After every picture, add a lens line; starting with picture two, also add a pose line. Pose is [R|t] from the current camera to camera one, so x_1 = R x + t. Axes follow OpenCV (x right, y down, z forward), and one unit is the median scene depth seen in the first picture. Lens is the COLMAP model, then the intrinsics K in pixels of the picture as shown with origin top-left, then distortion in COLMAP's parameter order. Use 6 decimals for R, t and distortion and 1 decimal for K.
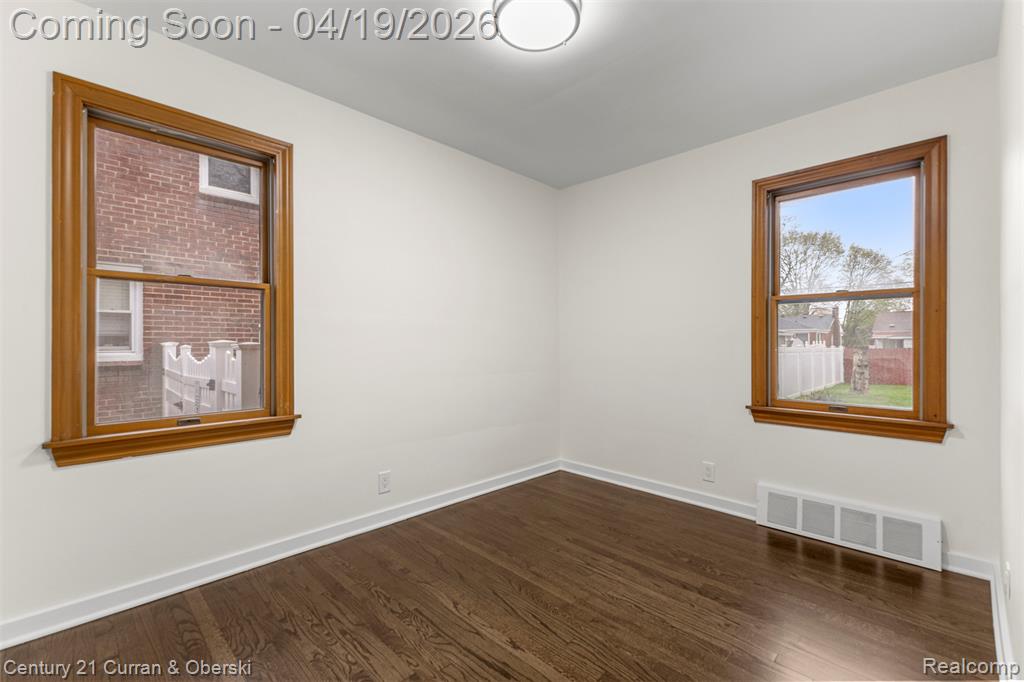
lens RADIAL K [[441.7, 0, 513.2], [0, 441.7, 340.1], [0, 0, 1]] dist [0.003388, 0.000061]
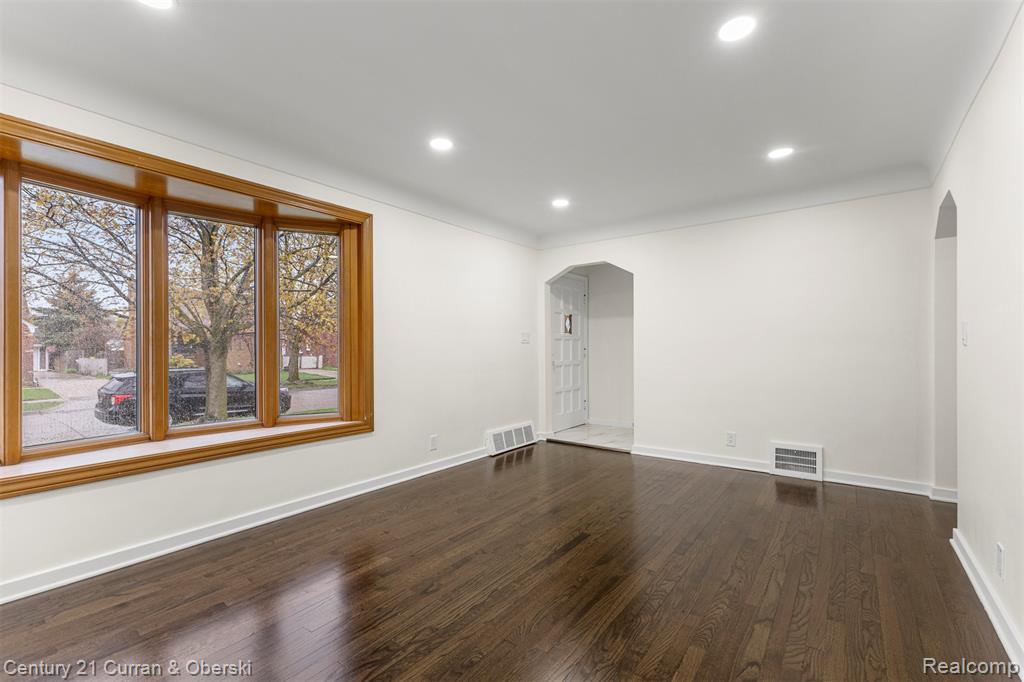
lens RADIAL K [[434.3, 0, 512.8], [0, 434.3, 352.2], [0, 0, 1]] dist [-0.000284, 0.000016]
pose [[-0.143165, -0.006947, 0.989674, -1.035434], [-0.002543, 0.999975, 0.006651, 0.029574], [-0.989696, -0.001564, -0.143179, 1.185325]]
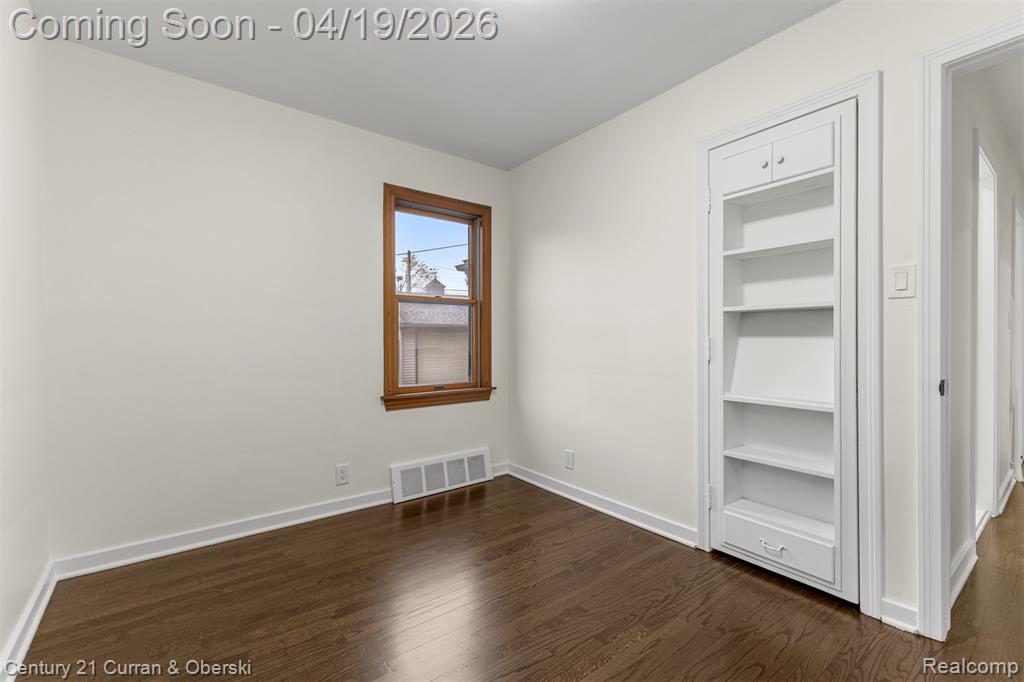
lens RADIAL K [[441.7, 0, 513.2], [0, 441.7, 340.1], [0, 0, 1]] dist [0.003388, 0.000061]
pose [[0.131951, -0.003268, 0.991251, -0.494135], [-0.001162, 0.999993, 0.003451, 0.011148], [-0.991256, -0.001607, 0.131946, 0.587159]]
